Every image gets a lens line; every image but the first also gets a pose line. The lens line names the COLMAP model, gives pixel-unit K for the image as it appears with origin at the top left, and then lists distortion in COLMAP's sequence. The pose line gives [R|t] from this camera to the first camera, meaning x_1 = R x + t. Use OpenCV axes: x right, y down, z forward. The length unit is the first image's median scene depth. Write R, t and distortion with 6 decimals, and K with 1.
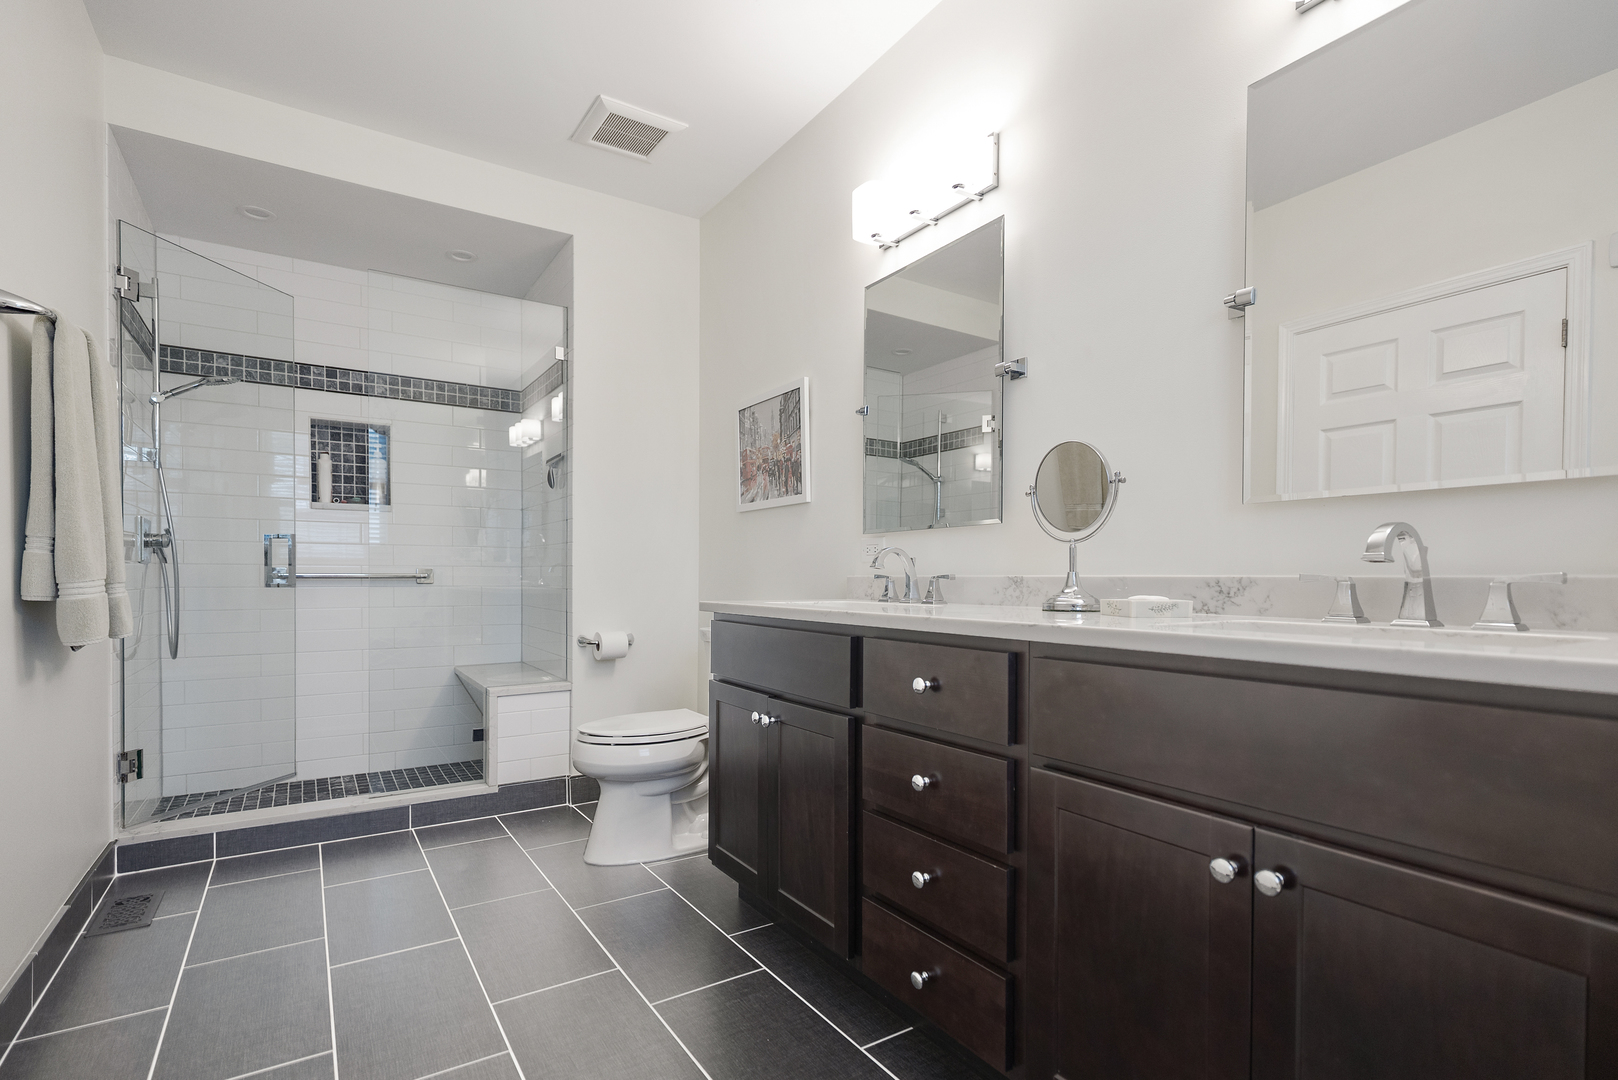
lens RADIAL K [[790.6, 0, 806.4], [0, 790.6, 580.8], [0, 0, 1]] dist [0.001159, 0.000036]
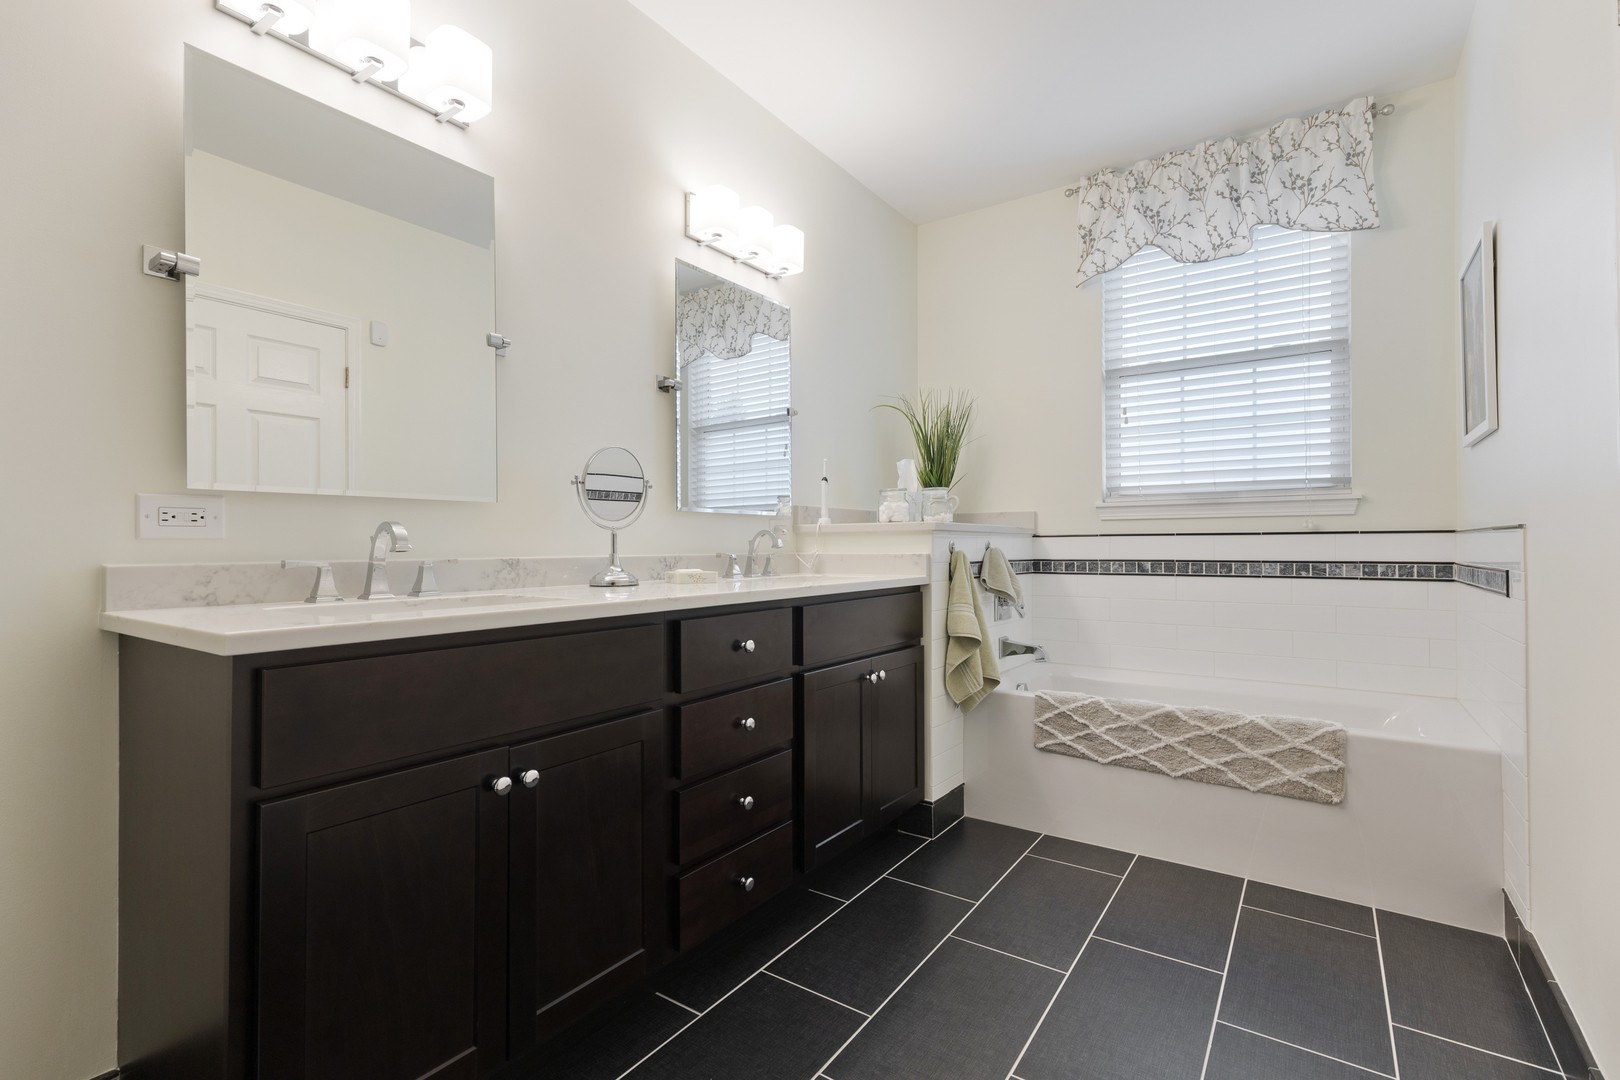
lens RADIAL K [[723.0, 0, 810.0], [0, 723.0, 540.0], [0, 0, 1]] dist [-0.001273, -0.000080]
pose [[-0.371007, 0.007312, 0.928601, -0.812544], [0.008930, 0.999951, -0.004306, -0.024632], [-0.928587, 0.006695, -0.371054, 1.143802]]
